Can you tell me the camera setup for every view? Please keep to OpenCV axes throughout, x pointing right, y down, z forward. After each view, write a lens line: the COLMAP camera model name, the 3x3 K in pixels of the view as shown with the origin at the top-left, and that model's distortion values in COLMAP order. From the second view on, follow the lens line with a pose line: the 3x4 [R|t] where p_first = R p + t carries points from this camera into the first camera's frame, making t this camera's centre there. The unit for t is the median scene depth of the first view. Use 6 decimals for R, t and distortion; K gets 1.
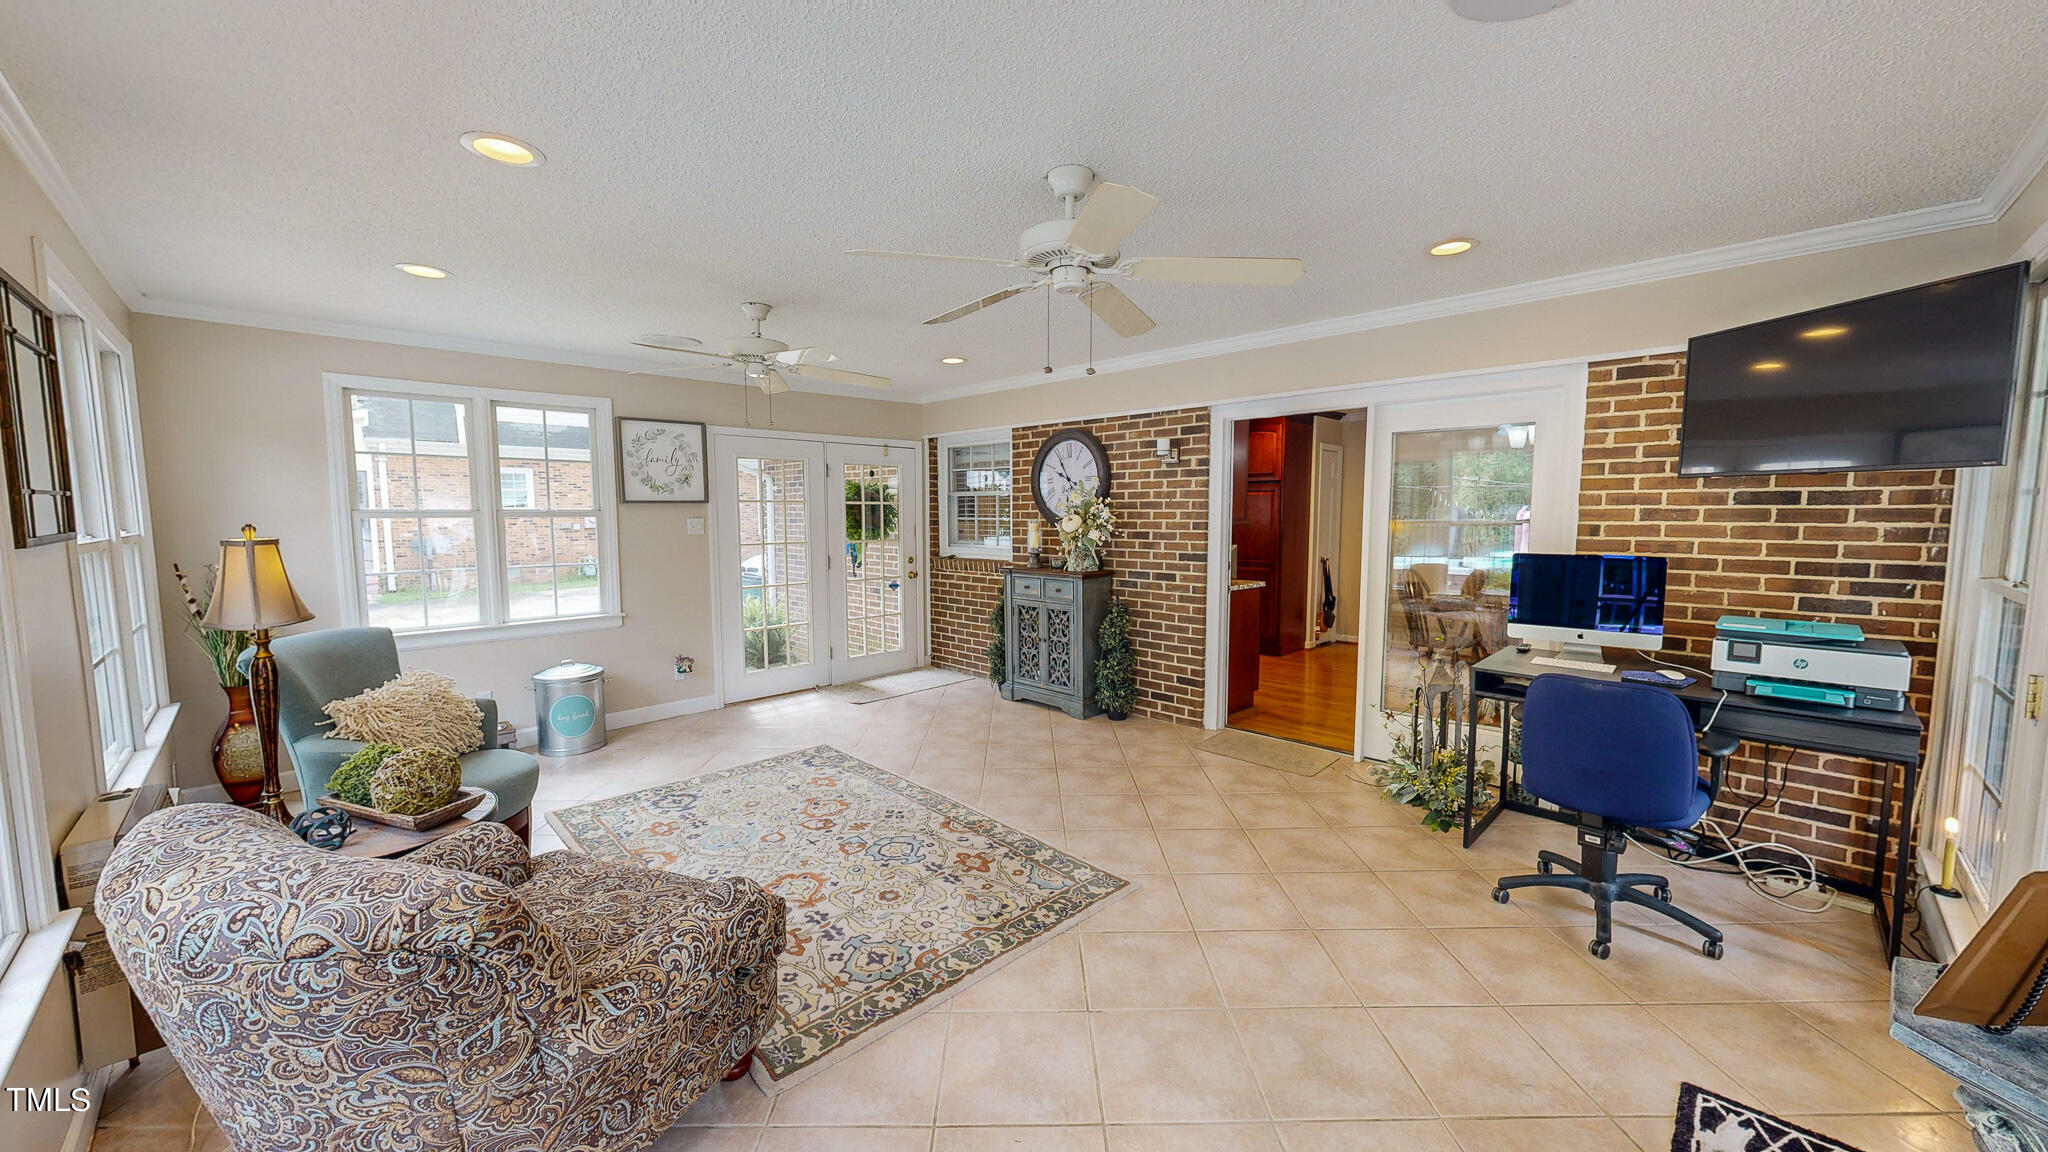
lens RADIAL K [[756.6, 0, 1014.7], [0, 756.6, 579.4], [0, 0, 1]] dist [0.002318, -0.000155]
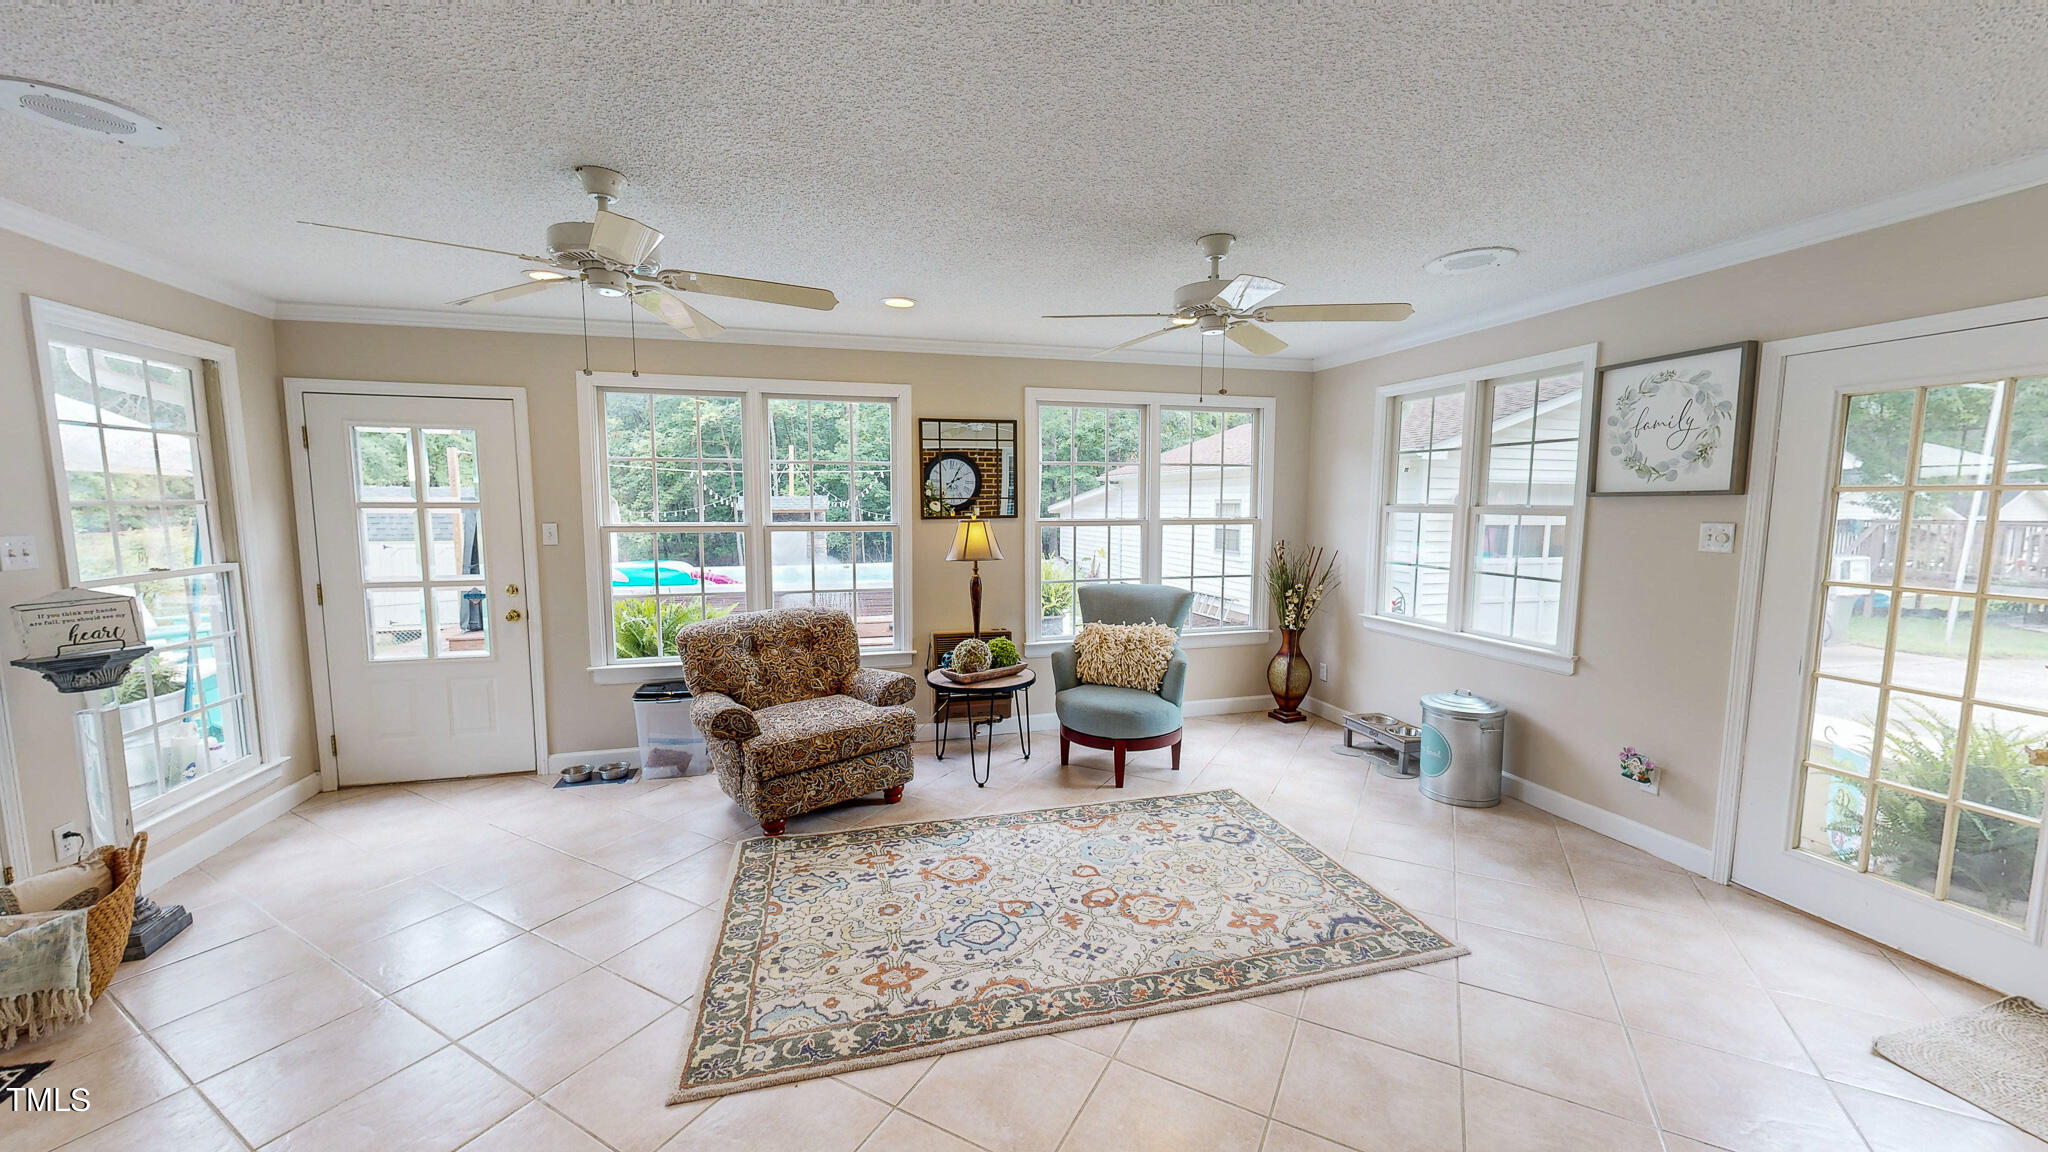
lens RADIAL K [[756.6, 0, 1032.8], [0, 756.6, 579.7], [0, 0, 1]] dist [0.002318, -0.000155]
pose [[-0.473712, 0.092588, -0.875799, 0.327778], [-0.081762, 0.985540, 0.148414, -0.090568], [0.876876, 0.141913, -0.459292, 0.917503]]
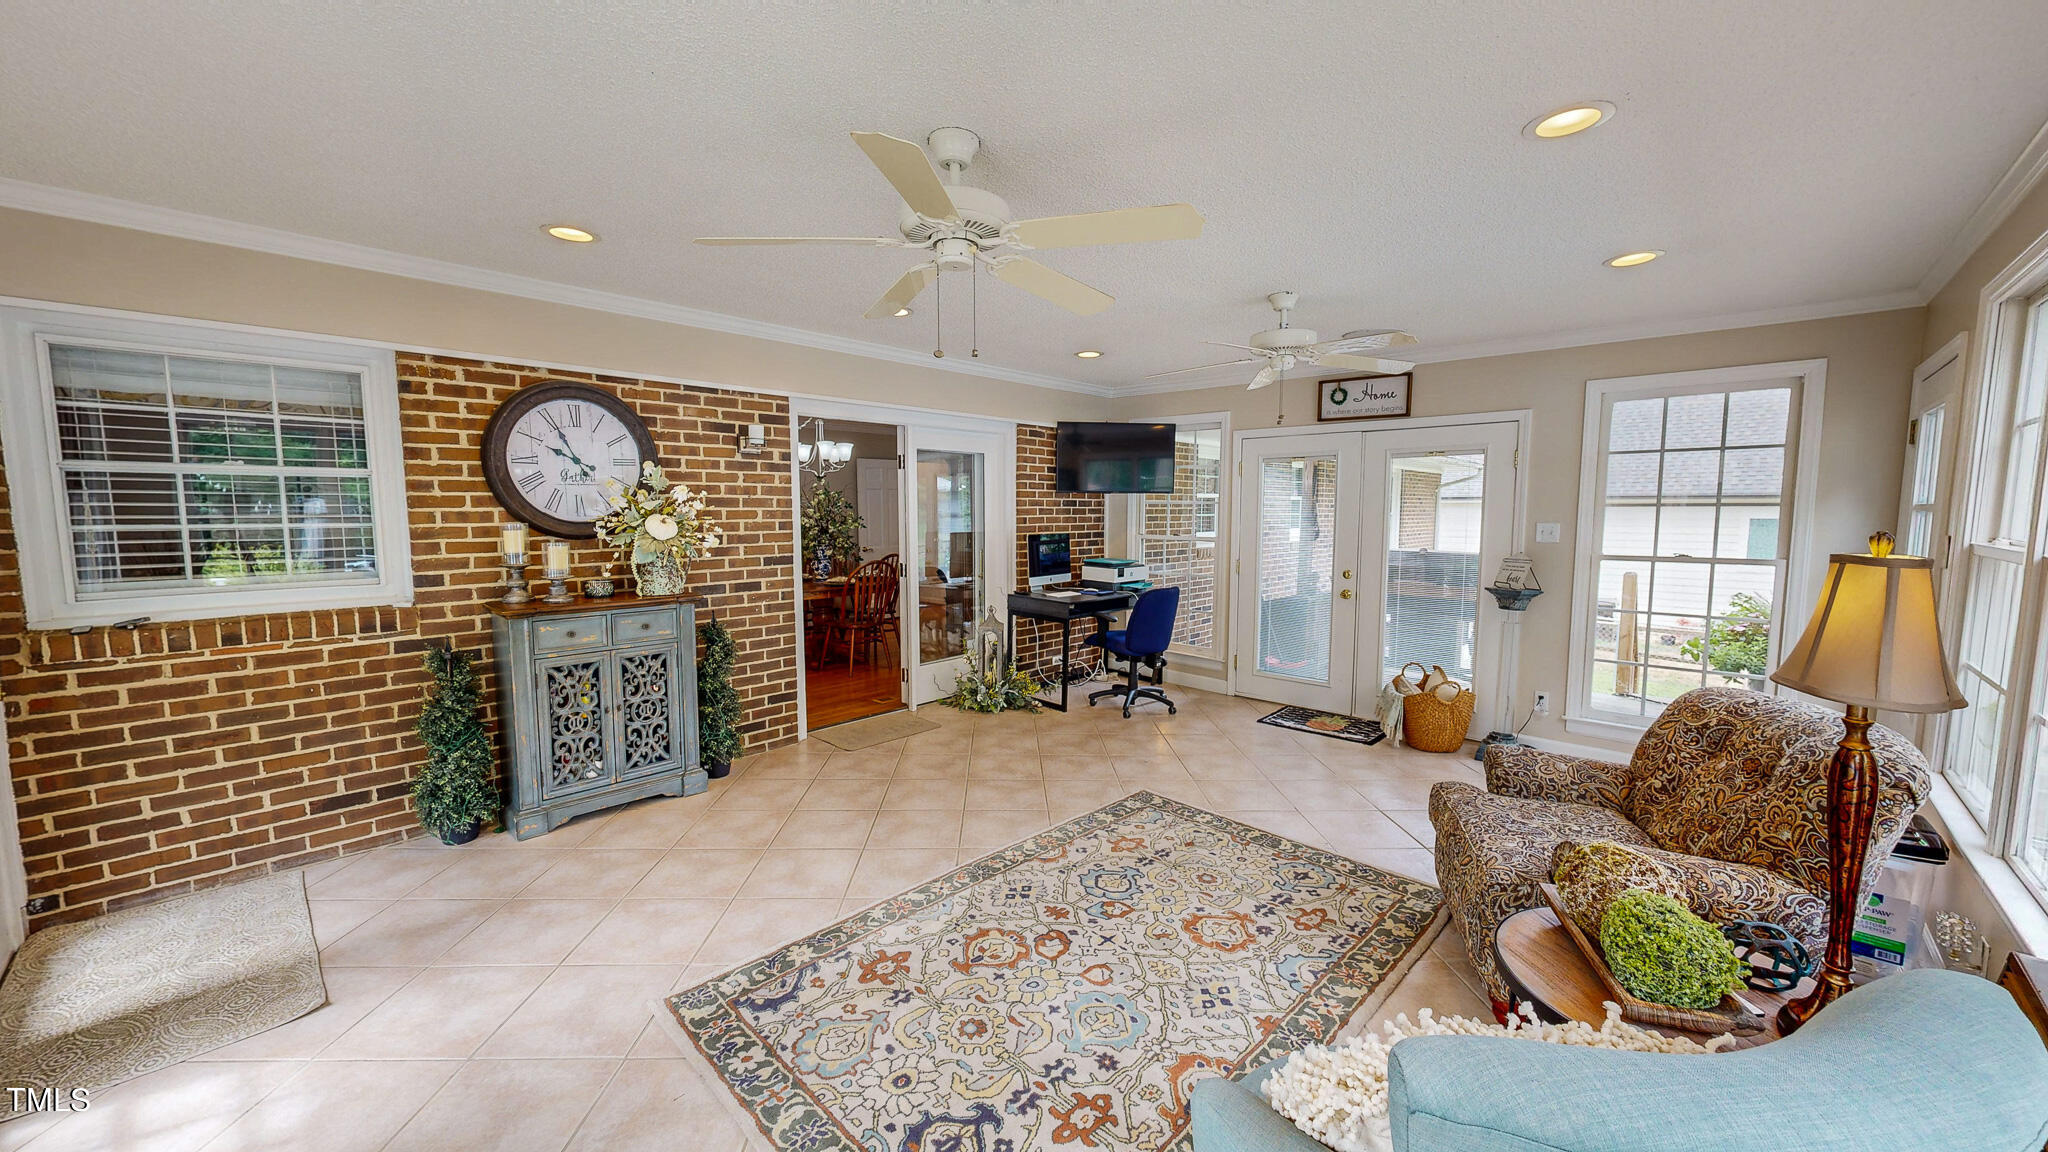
lens RADIAL K [[756.6, 0, 1034.1], [0, 756.6, 579.1], [0, 0, 1]] dist [0.002318, -0.000155]
pose [[-0.043784, -0.092277, 0.994770, -0.688421], [0.089008, 0.991405, 0.095883, -0.067437], [-0.995068, 0.092741, -0.035194, 0.735935]]
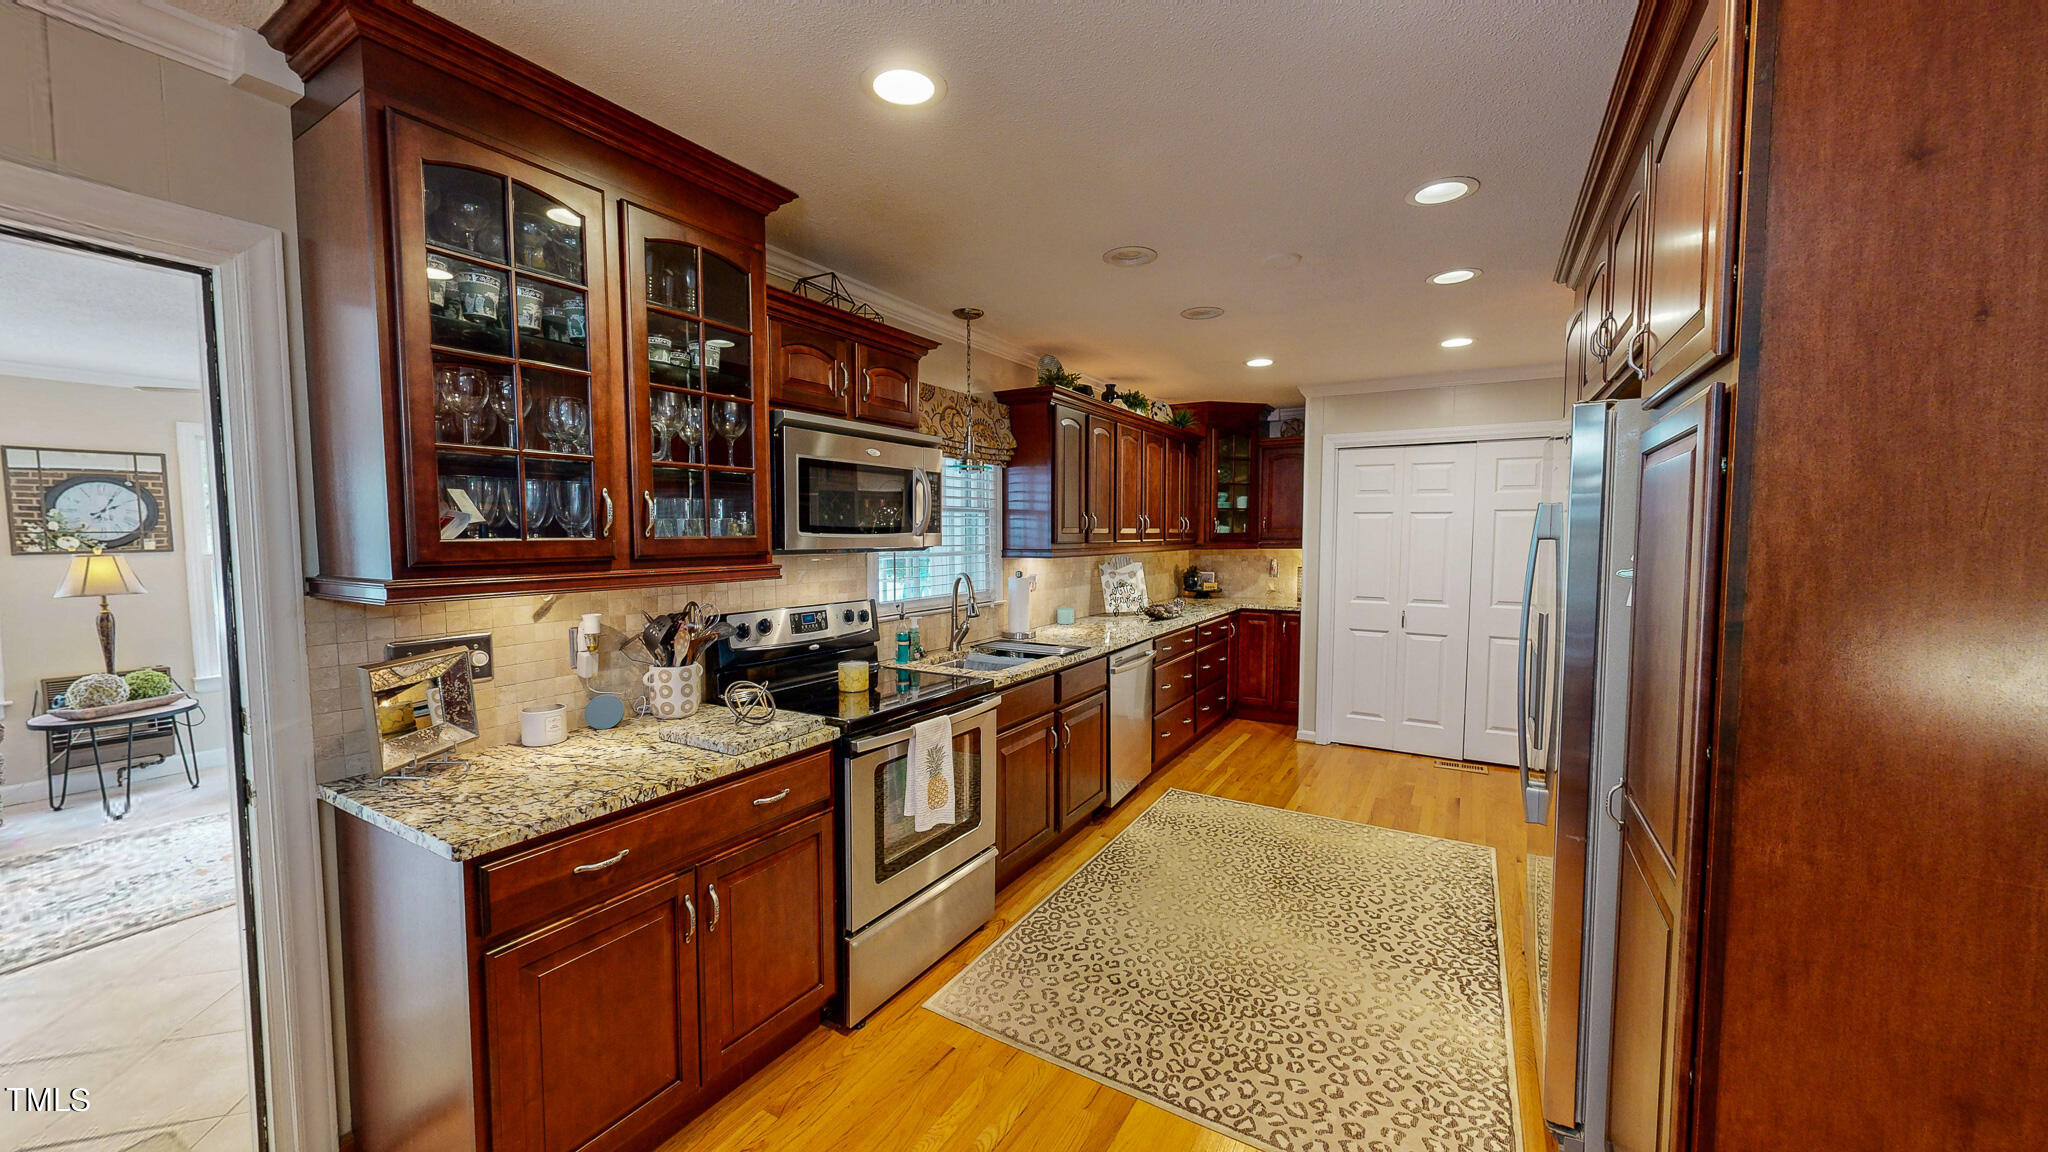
lens RADIAL K [[756.6, 0, 1021.3], [0, 756.6, 573.8], [0, 0, 1]] dist [0.002318, -0.000155]
pose [[0.249888, 0.055160, -0.966702, 0.689074], [-0.085540, 0.995730, 0.034705, -0.121411], [0.964489, 0.074019, 0.253540, 1.246260]]
